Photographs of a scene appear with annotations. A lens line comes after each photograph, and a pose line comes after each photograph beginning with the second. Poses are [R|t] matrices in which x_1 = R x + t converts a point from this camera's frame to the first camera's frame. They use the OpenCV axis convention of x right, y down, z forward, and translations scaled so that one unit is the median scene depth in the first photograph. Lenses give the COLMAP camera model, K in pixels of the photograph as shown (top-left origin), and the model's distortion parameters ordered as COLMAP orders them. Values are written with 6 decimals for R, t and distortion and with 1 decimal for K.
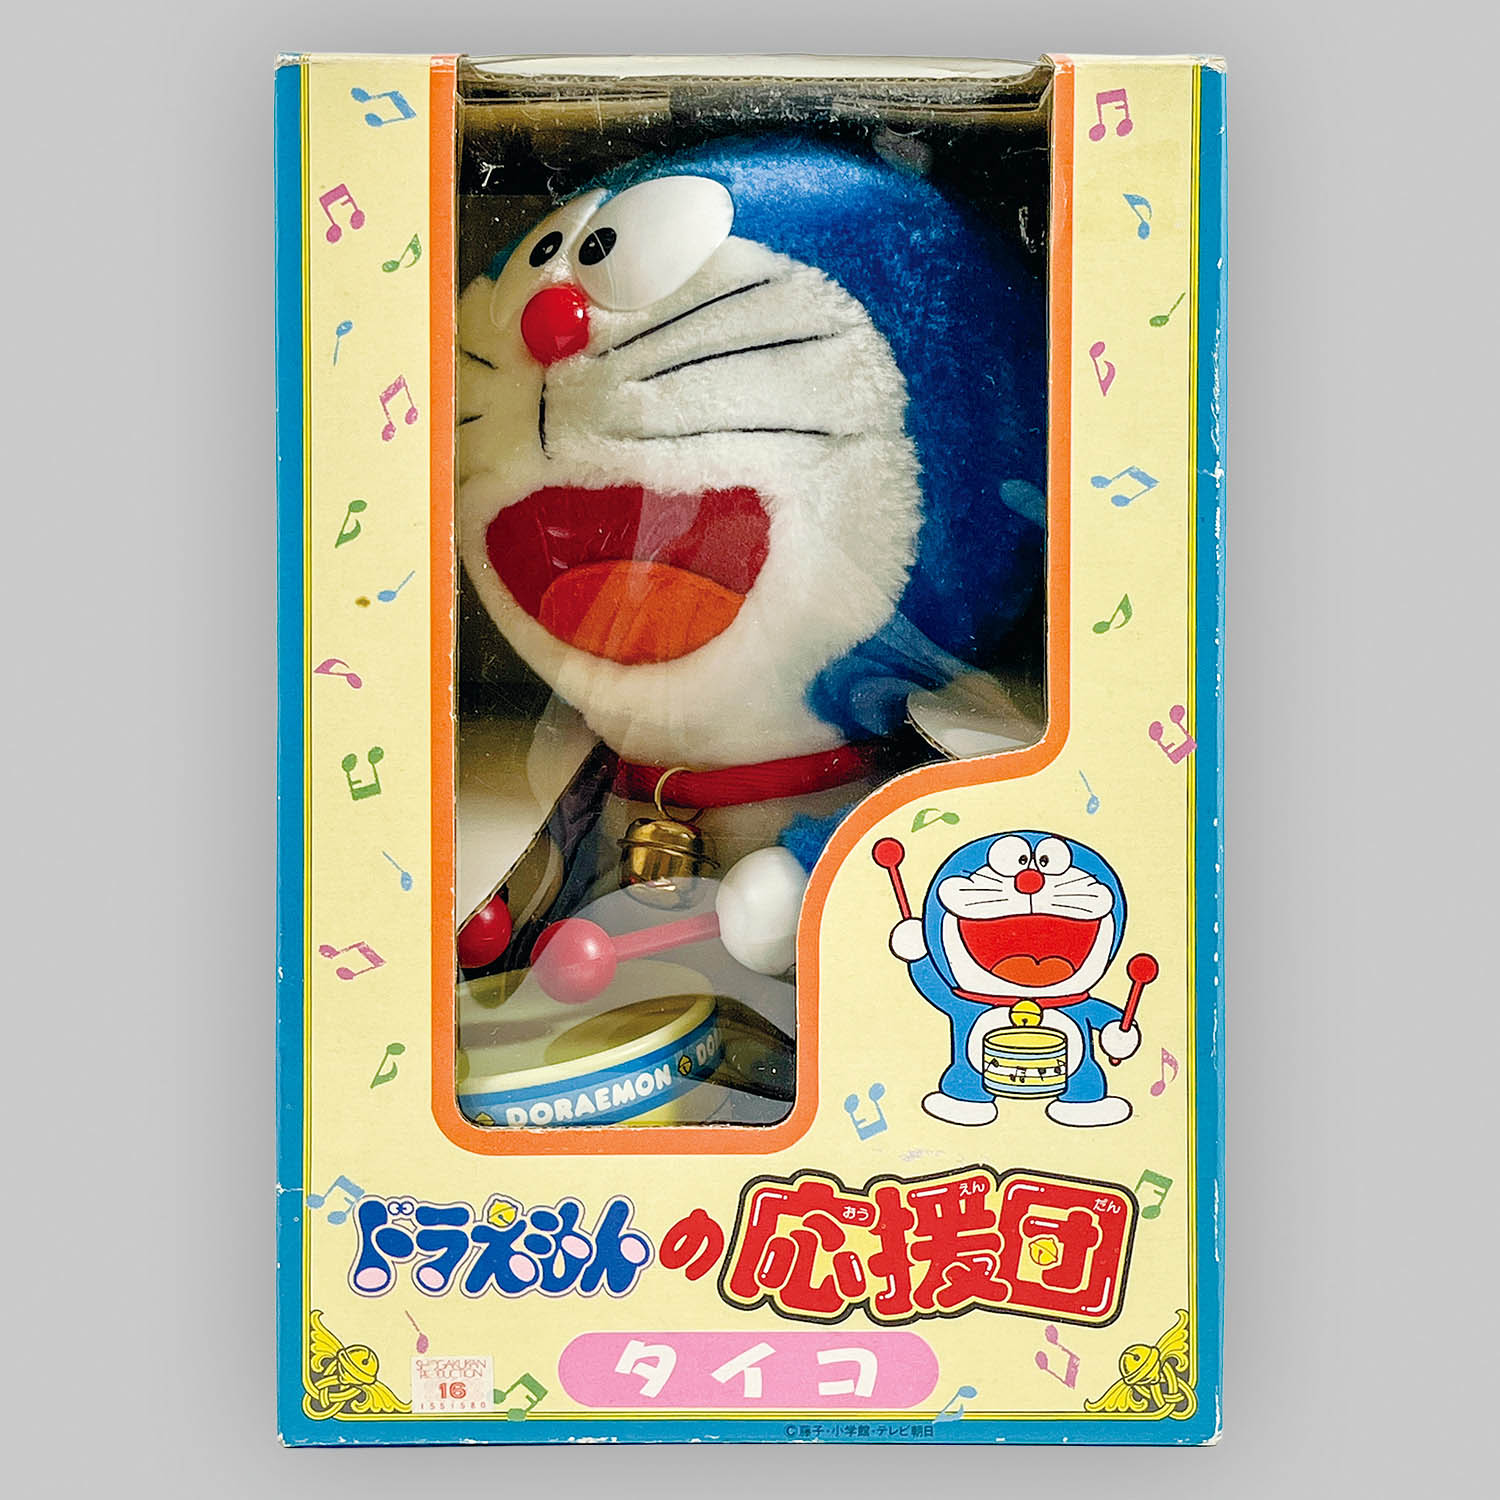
lens RADIAL K [[2413.5, 0, 765.6], [0, 2413.5, 710.6], [0, 0, 1]] dist [0.099473, -0.279587]
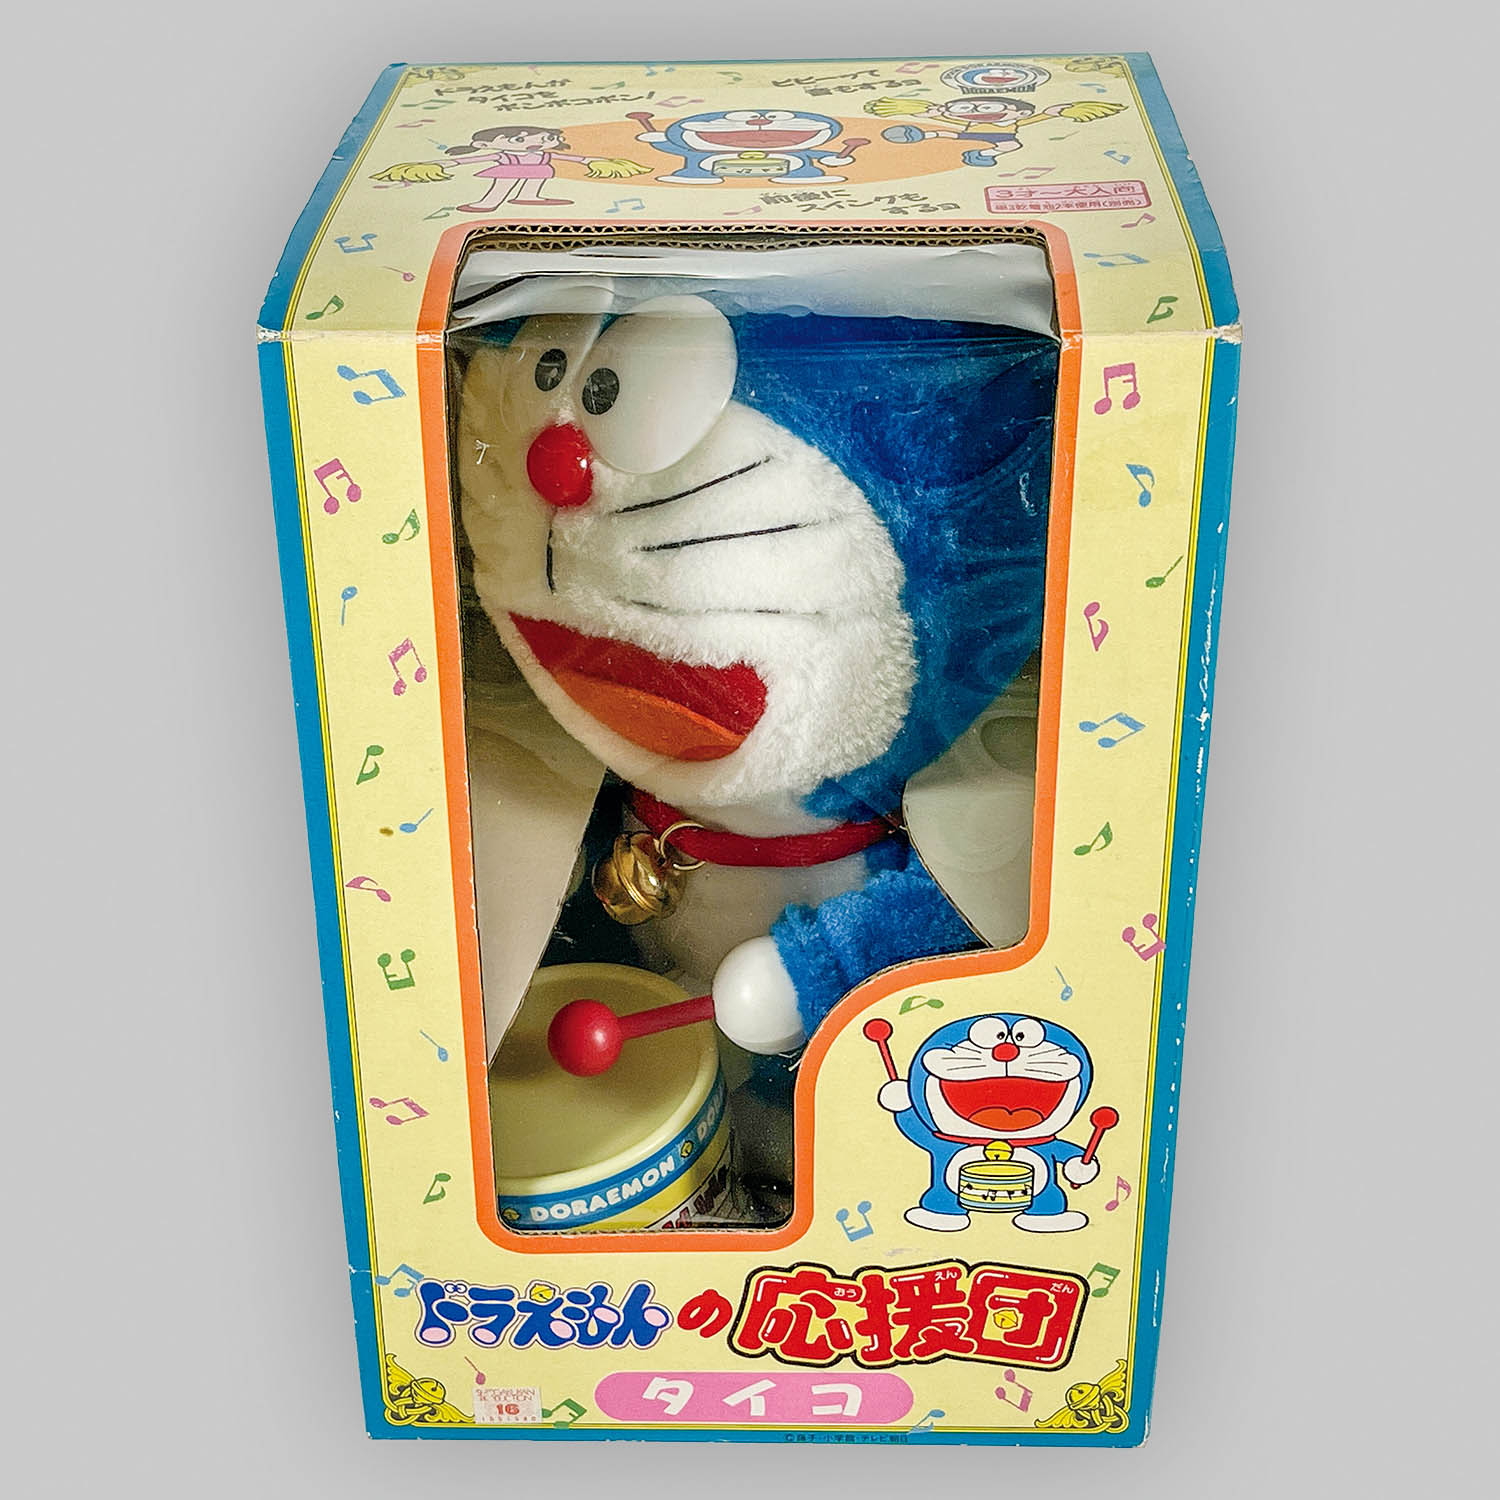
lens RADIAL K [[2413.5, 0, 765.6], [0, 2413.5, 710.6], [0, 0, 1]] dist [0.099473, -0.279587]
pose [[0.999498, 0.008687, -0.030454, 0.031997], [0.005239, 0.903034, 0.429537, -0.545552], [0.031233, -0.429481, 0.902536, 0.067348]]
